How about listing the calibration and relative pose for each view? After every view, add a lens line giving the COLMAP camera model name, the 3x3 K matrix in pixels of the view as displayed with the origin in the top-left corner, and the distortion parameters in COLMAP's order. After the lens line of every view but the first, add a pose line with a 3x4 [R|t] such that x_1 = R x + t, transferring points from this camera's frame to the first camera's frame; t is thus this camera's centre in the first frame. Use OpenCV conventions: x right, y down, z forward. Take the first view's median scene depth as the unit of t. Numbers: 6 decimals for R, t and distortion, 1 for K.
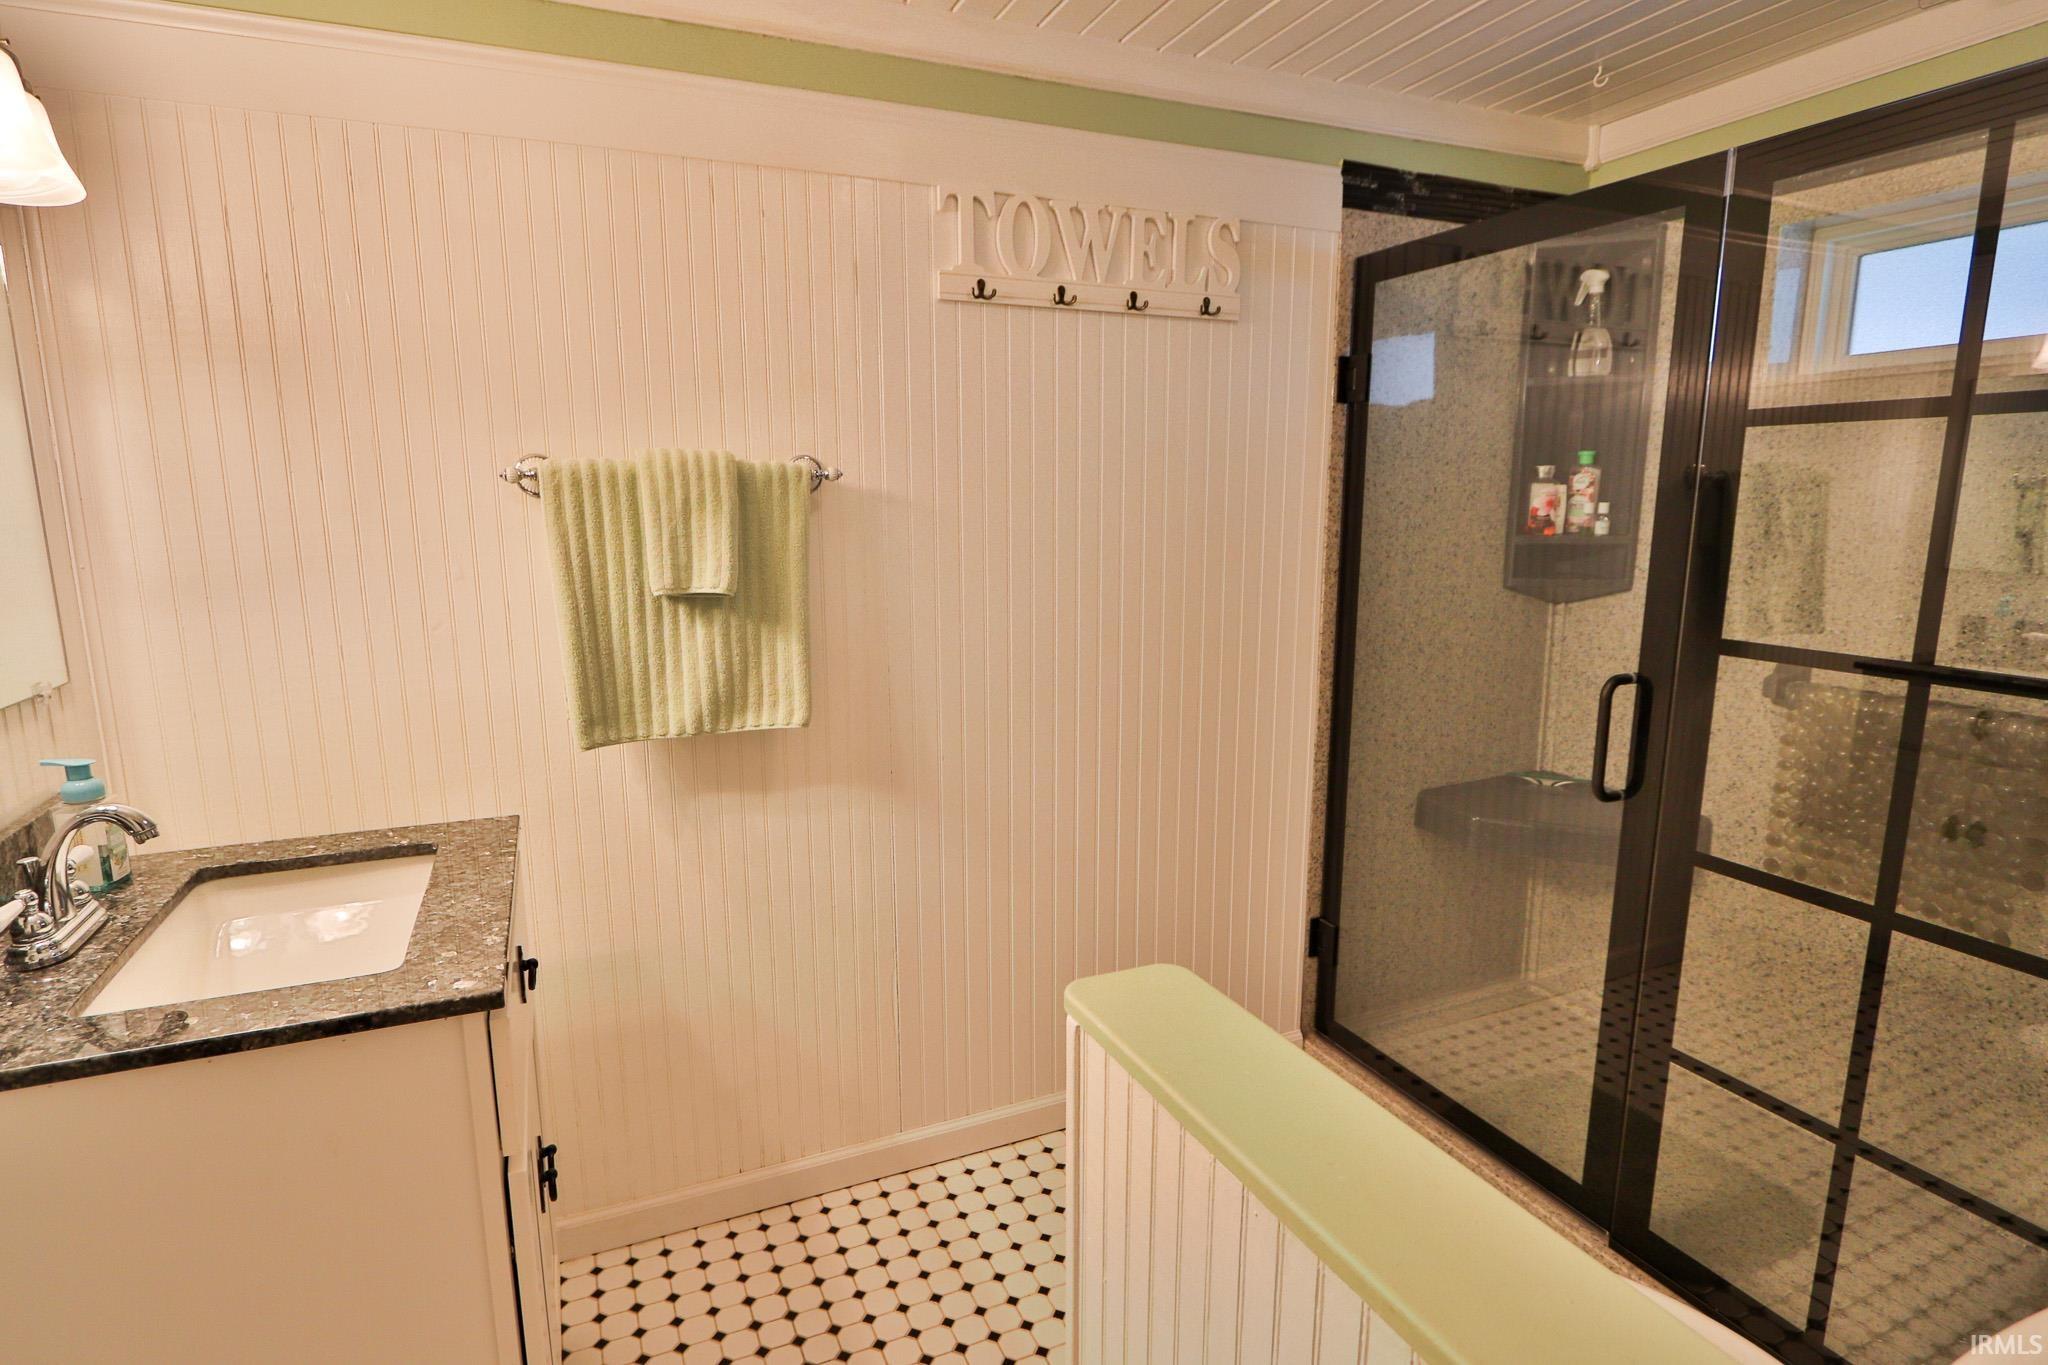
lens RADIAL K [[1050.7, 0, 1026.3], [0, 1050.7, 675.3], [0, 0, 1]] dist [0.021935, 0.000470]
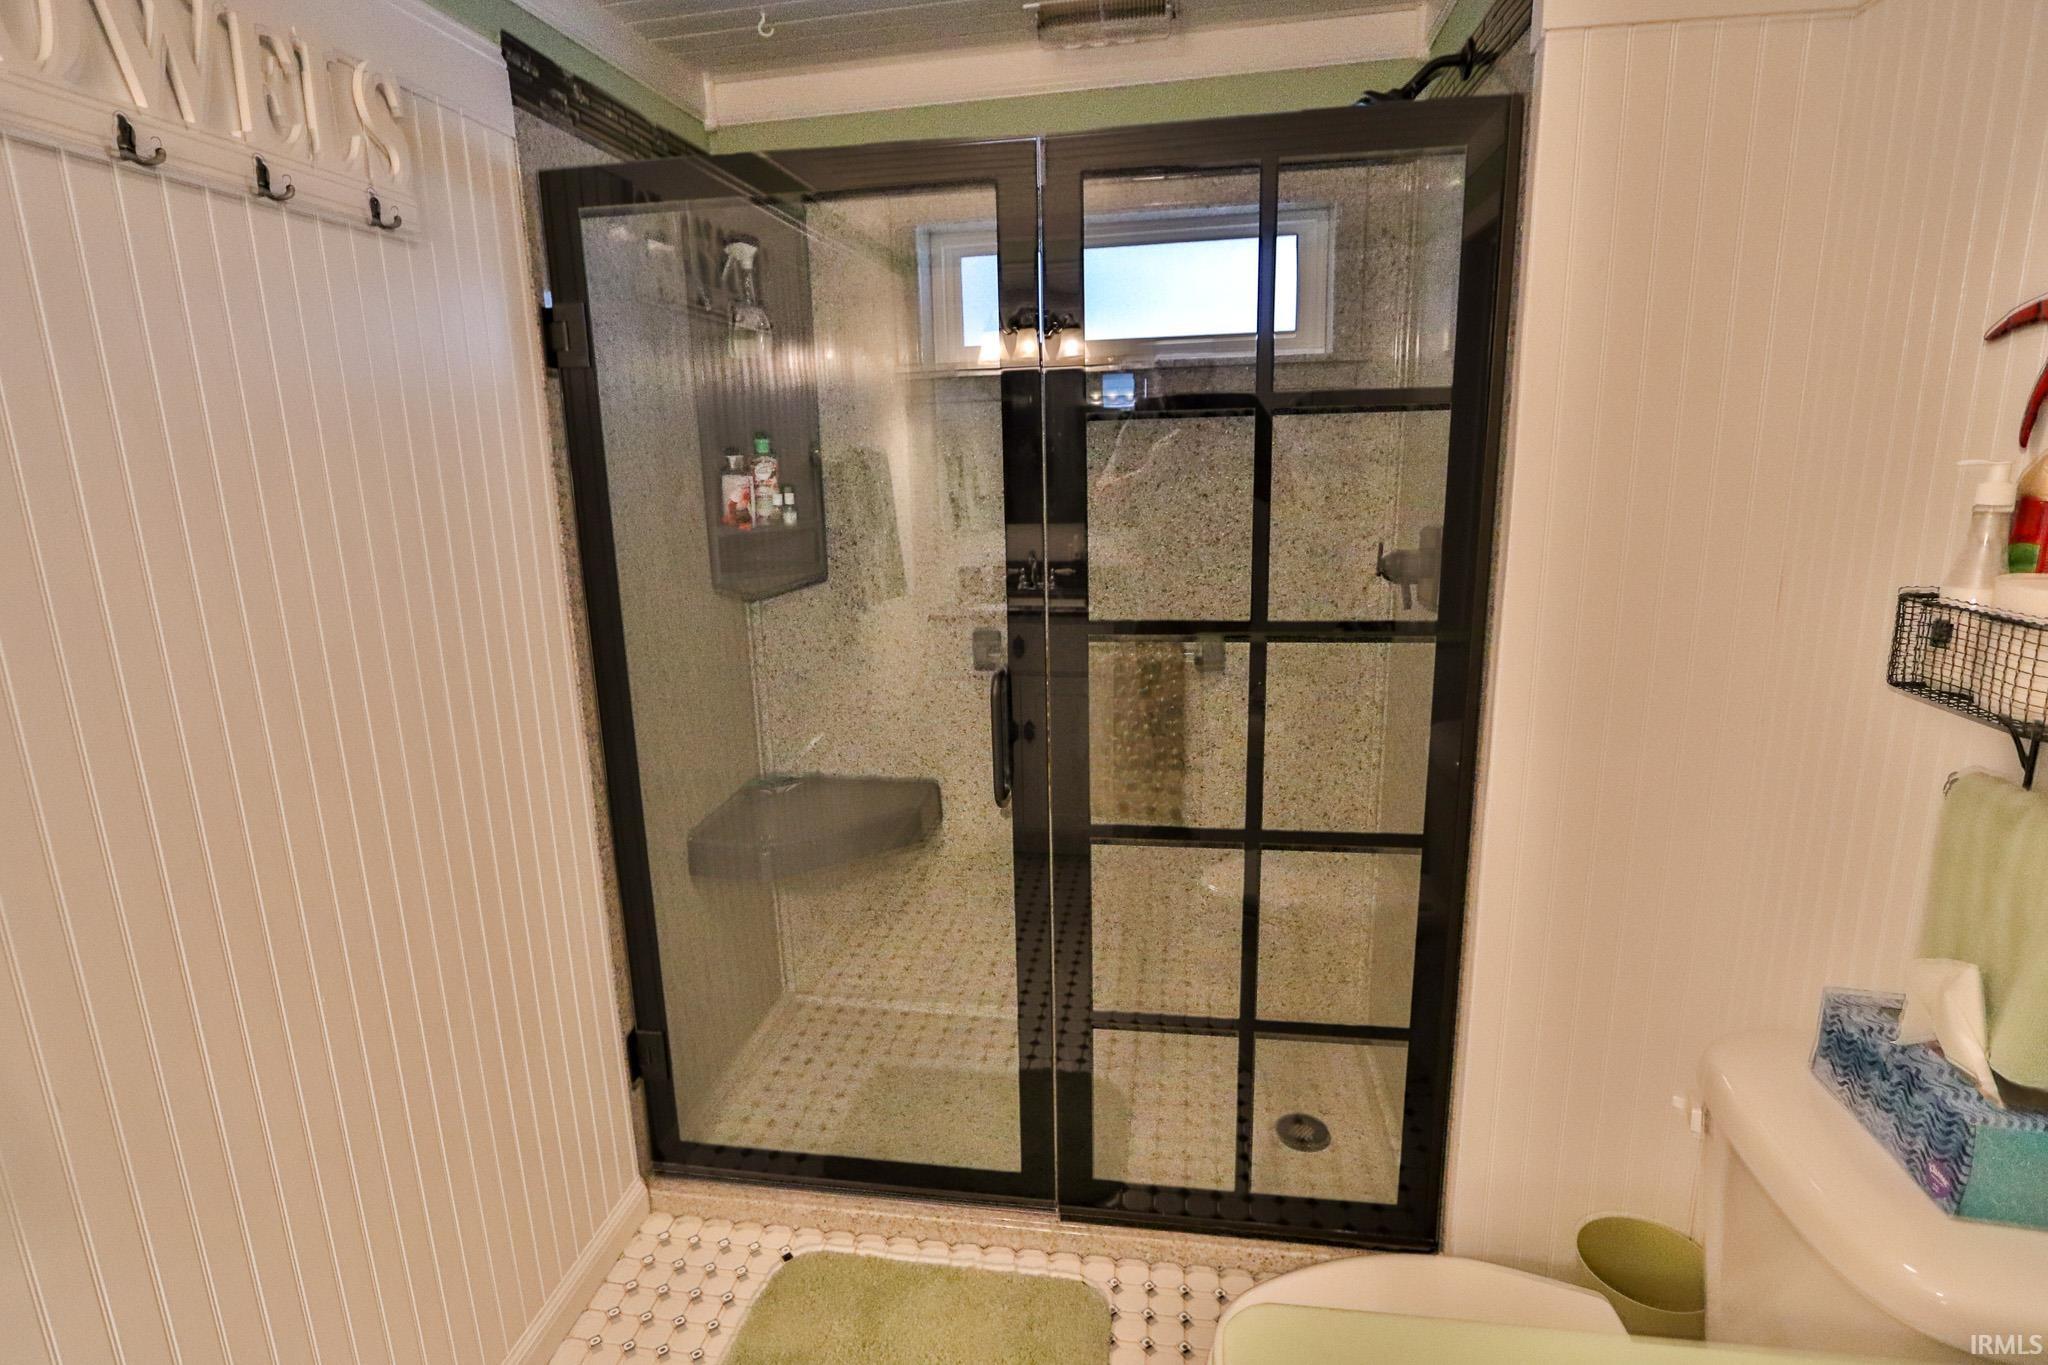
lens RADIAL K [[1050.9, 0, 1019.9], [0, 1050.9, 696.9], [0, 0, 1]] dist [-0.011360, 0.000745]
pose [[0.554602, -0.205708, 0.806289, -0.147479], [0.174306, 0.976184, 0.129157, -0.071480], [-0.813655, 0.068910, 0.577249, 0.302989]]
